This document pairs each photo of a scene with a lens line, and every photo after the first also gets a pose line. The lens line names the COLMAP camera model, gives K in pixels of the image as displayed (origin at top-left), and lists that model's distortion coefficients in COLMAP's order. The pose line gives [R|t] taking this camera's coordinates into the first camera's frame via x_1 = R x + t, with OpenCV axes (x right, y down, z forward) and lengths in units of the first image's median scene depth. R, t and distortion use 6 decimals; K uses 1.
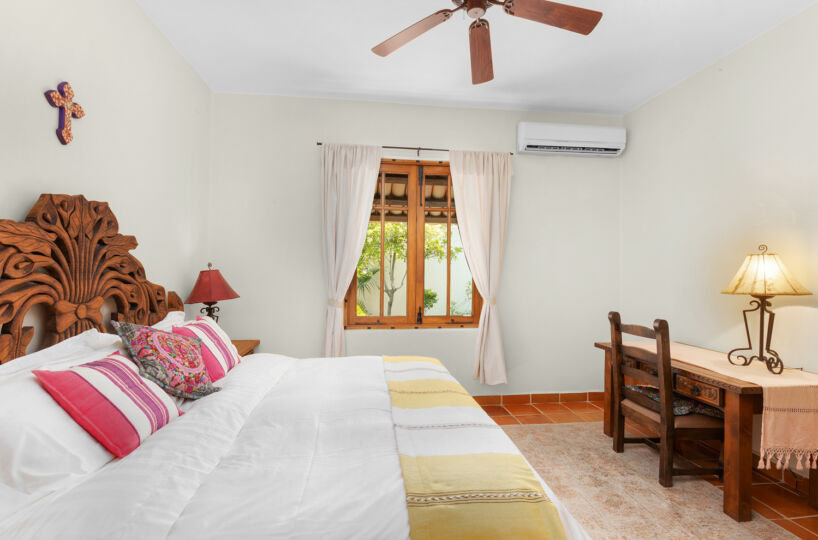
lens RADIAL K [[373.7, 0, 406.4], [0, 373.7, 270.5], [0, 0, 1]] dist [0.008779, -0.000766]
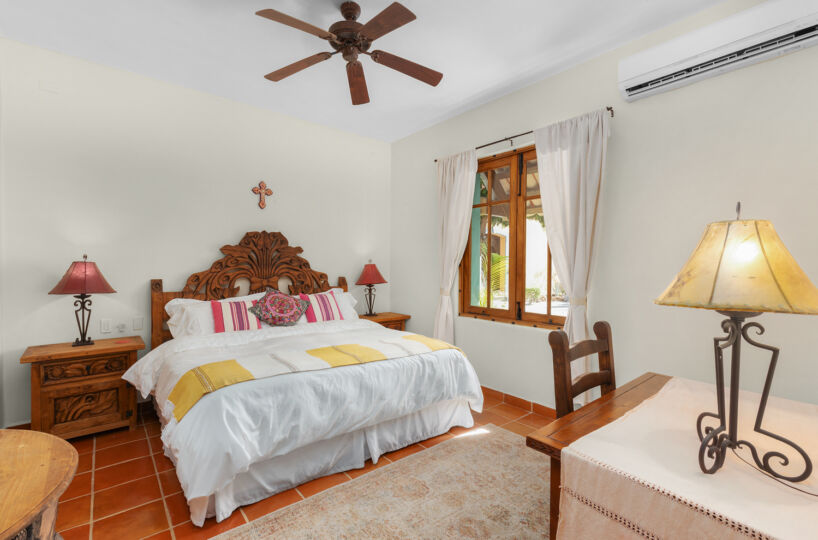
lens RADIAL K [[373.7, 0, 407.6], [0, 373.7, 271.7], [0, 0, 1]] dist [0.008779, -0.000766]
pose [[0.535980, 0.011128, -0.844157, 1.124301], [-0.000551, 0.999918, 0.012831, 0.012408], [0.844230, -0.006412, 0.535942, 0.399097]]
